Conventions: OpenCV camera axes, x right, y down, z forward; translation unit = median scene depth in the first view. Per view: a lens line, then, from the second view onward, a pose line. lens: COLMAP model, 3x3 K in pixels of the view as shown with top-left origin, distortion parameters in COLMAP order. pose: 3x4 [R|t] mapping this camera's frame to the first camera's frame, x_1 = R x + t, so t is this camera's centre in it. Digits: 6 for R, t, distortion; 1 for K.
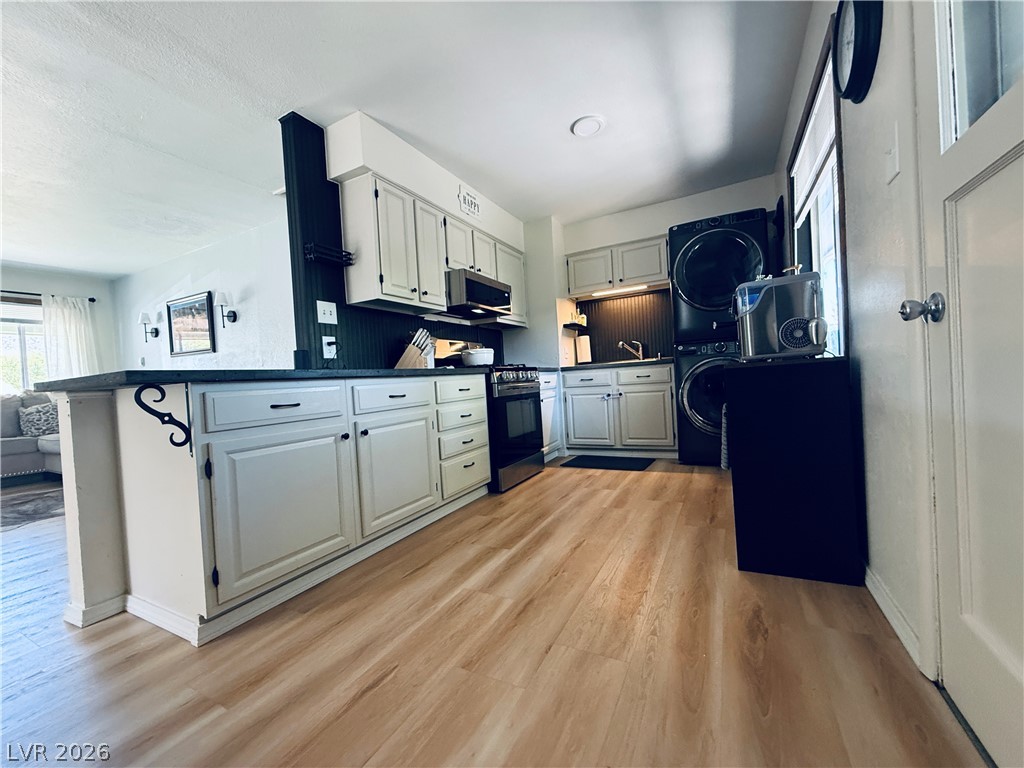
lens RADIAL K [[409.0, 0, 510.4], [0, 409.0, 385.1], [0, 0, 1]] dist [0.001473, 0.000108]
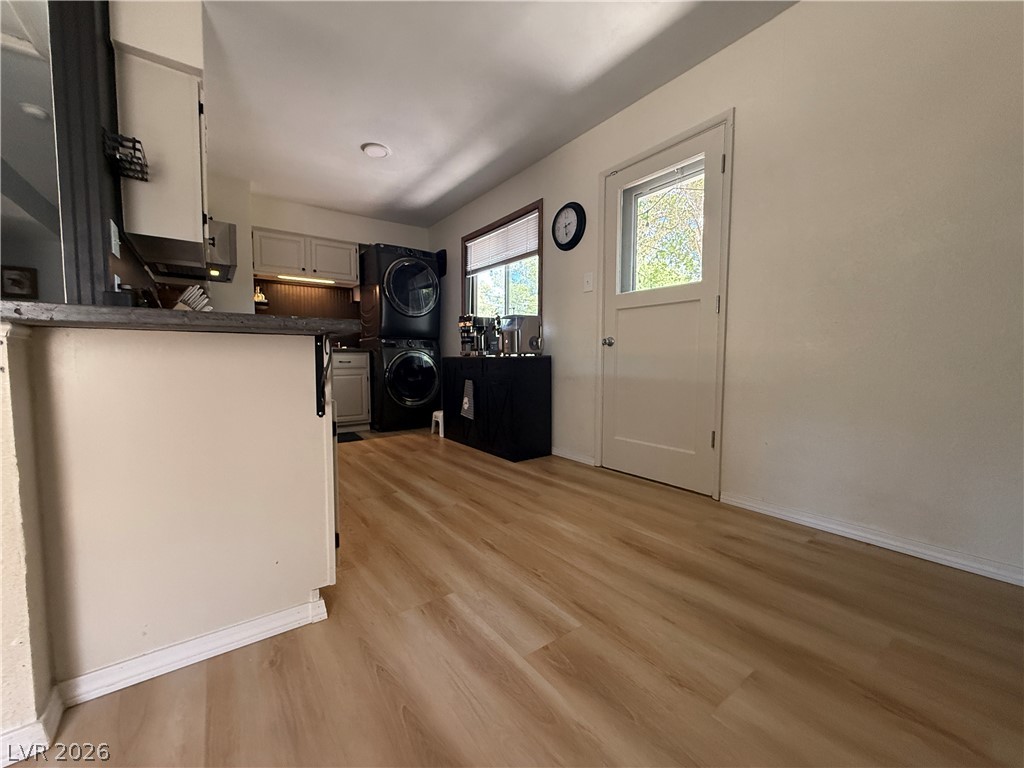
lens RADIAL K [[409.0, 0, 510.4], [0, 409.0, 385.1], [0, 0, 1]] dist [0.001473, 0.000108]
pose [[0.437238, 0.002151, 0.899343, -1.130768], [-0.012591, 0.999914, 0.003730, 0.075663], [-0.899257, -0.012955, 0.437228, 0.171802]]
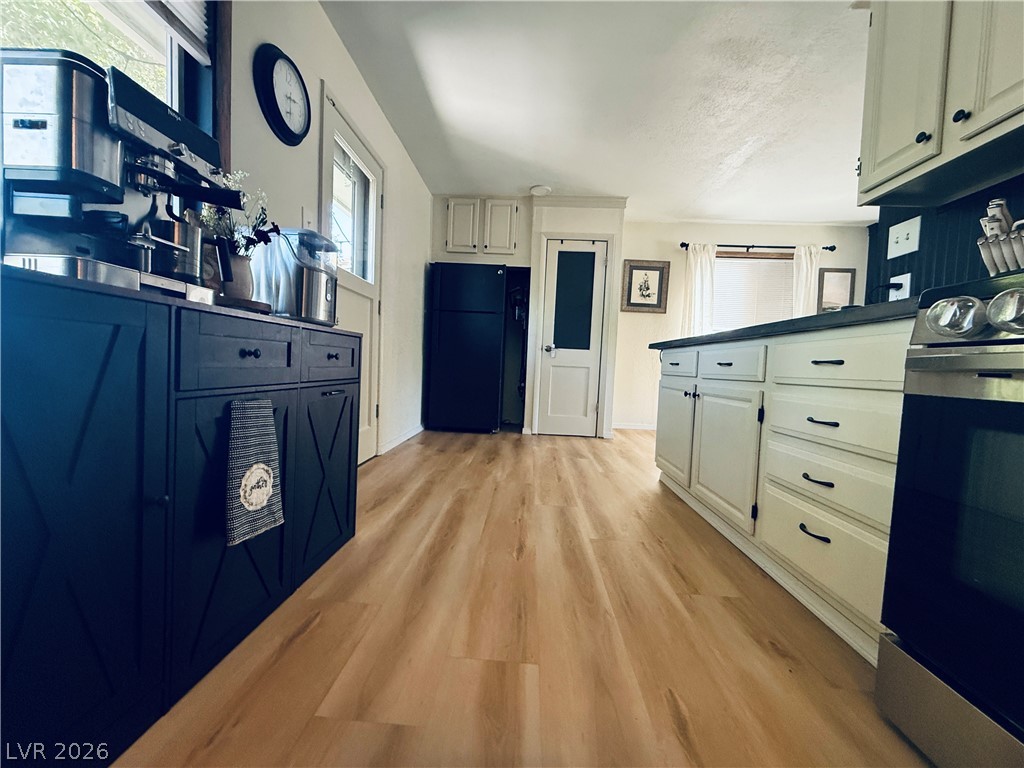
lens RADIAL K [[409.0, 0, 510.4], [0, 409.0, 385.1], [0, 0, 1]] dist [0.001473, 0.000108]
pose [[-0.903968, 0.043240, -0.425408, 0.597126], [0.006515, 0.996151, 0.087410, -0.007989], [0.427550, 0.076244, -0.900771, 1.966260]]
